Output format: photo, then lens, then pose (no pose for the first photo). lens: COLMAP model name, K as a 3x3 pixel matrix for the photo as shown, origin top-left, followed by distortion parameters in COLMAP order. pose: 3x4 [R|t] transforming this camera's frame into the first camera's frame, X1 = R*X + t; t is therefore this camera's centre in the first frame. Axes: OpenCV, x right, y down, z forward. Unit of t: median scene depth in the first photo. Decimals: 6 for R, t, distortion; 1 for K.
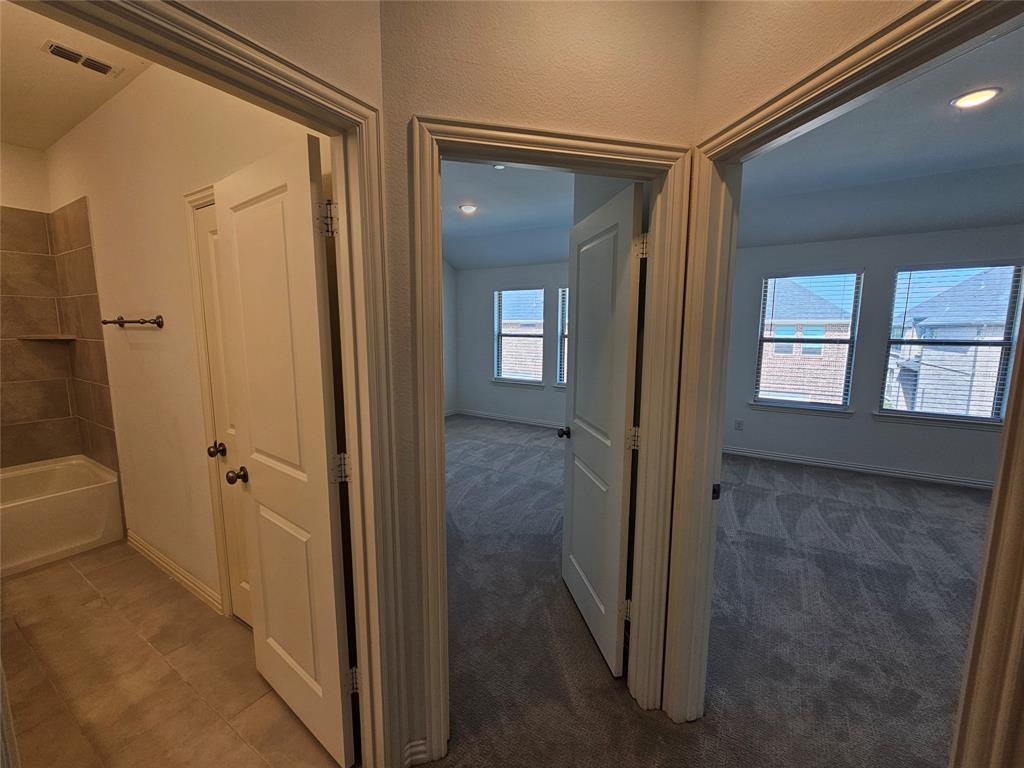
lens RADIAL K [[418.0, 0, 518.2], [0, 418.0, 383.8], [0, 0, 1]] dist [-0.003729, 0.001532]
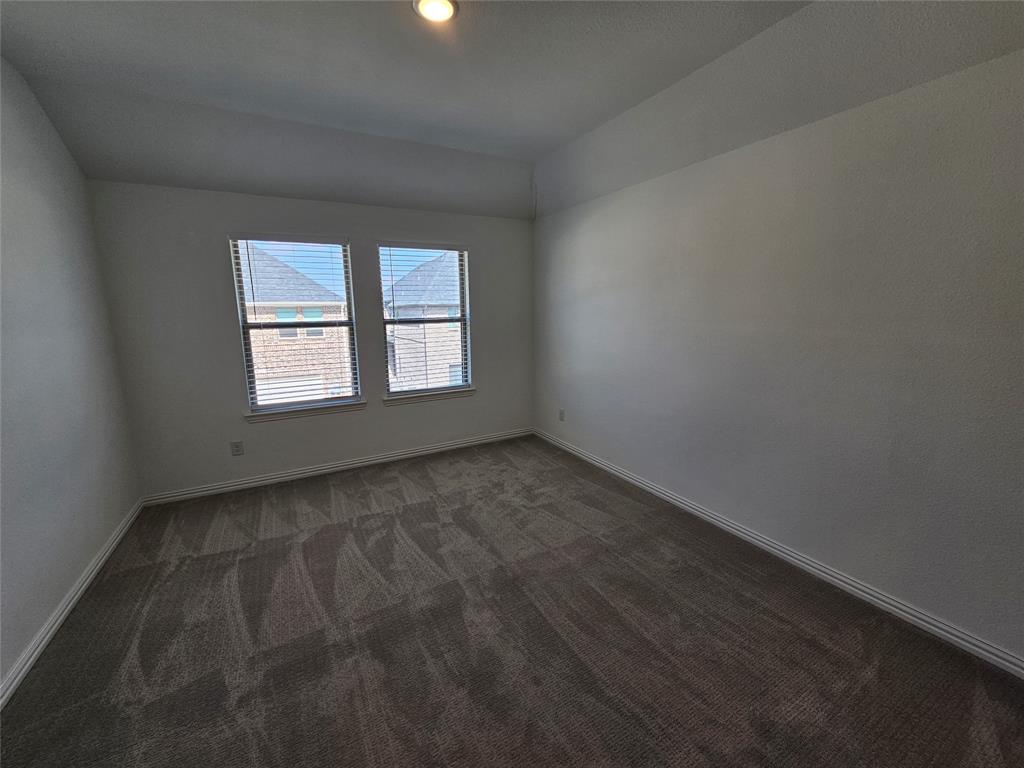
lens RADIAL K [[418.0, 0, 515.5], [0, 418.0, 378.5], [0, 0, 1]] dist [-0.003729, 0.001532]
pose [[0.491043, -0.155797, 0.857091, 0.184908], [0.133612, 0.985706, 0.102627, -0.028947], [-0.860828, 0.064124, 0.504840, 0.247260]]
